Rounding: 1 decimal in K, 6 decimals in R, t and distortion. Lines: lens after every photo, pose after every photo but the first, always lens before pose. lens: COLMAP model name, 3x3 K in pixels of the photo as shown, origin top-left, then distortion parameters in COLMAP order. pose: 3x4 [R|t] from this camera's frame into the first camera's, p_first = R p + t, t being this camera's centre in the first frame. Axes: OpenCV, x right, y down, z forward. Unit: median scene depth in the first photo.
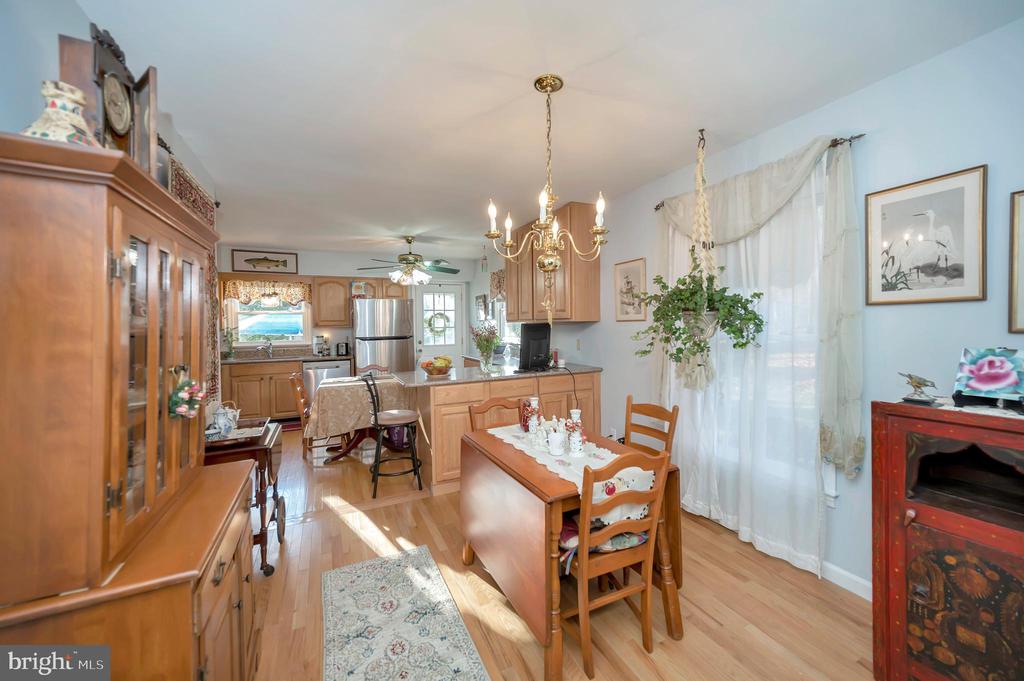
lens RADIAL K [[391.4, 0, 514.8], [0, 391.4, 333.2], [0, 0, 1]] dist [-0.000855, -0.000066]
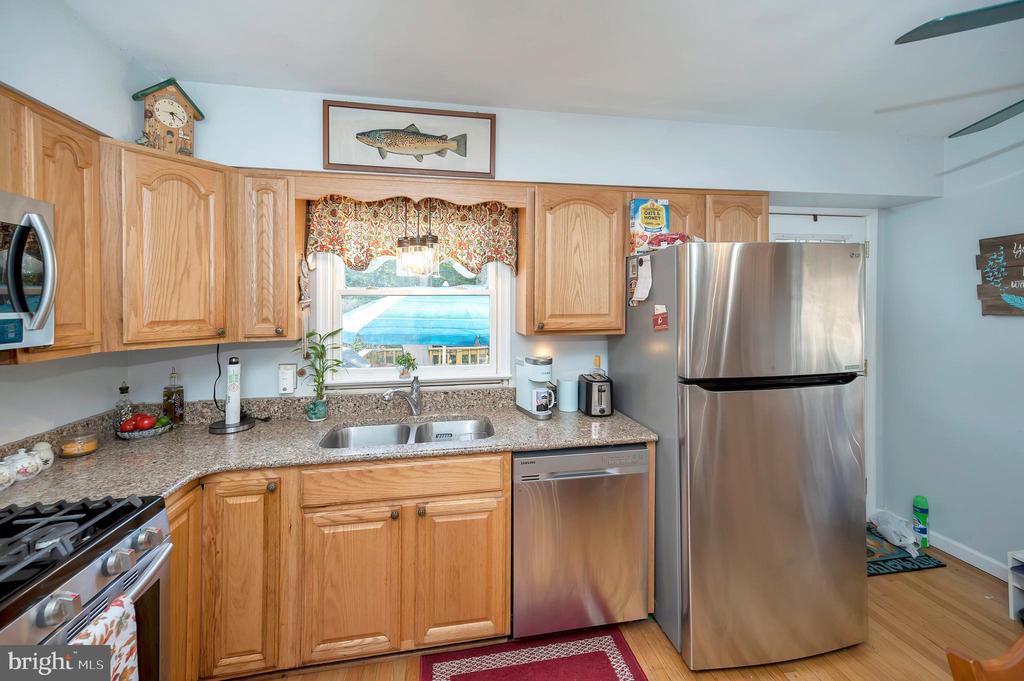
lens RADIAL K [[426.4, 0, 513.3], [0, 426.4, 305.1], [0, 0, 1]] dist [0.000033, 0.000014]
pose [[0.963180, 0.006113, -0.268787, -0.438281], [-0.011649, 0.999752, -0.019005, -0.033705], [0.268604, 0.021437, 0.963012, 0.651480]]
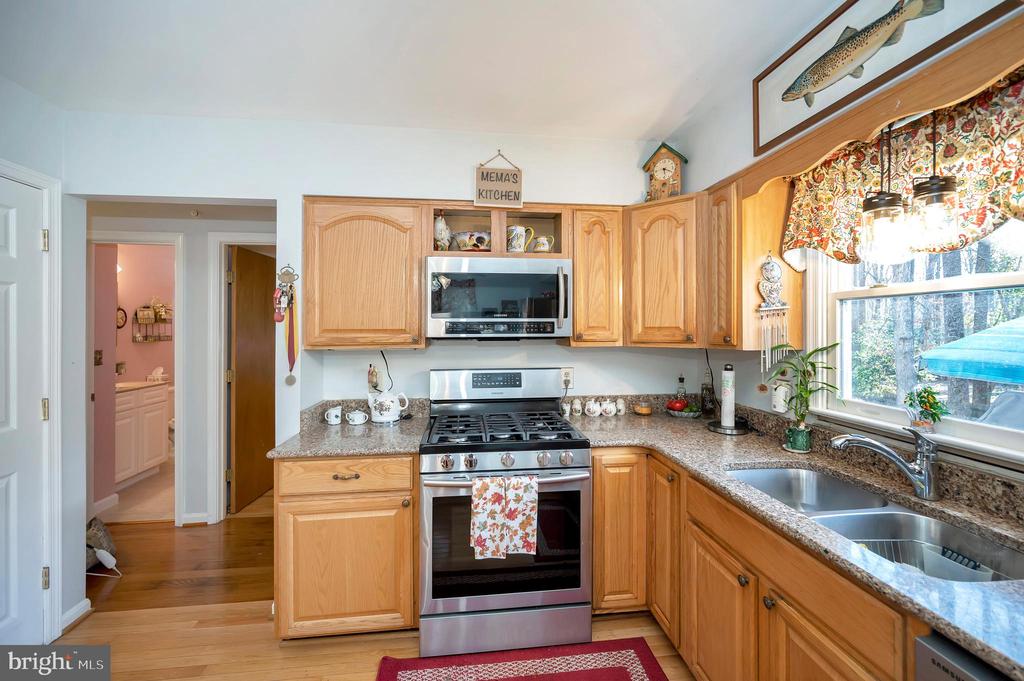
lens RADIAL K [[406.4, 0, 510.8], [0, 406.4, 322.4], [0, 0, 1]] dist [0.000661, -0.000060]
pose [[-0.331389, -0.007276, -0.943466, -0.349804], [-0.022815, 0.999740, 0.000303, -0.026842], [0.943218, 0.021625, -0.331469, 0.871926]]
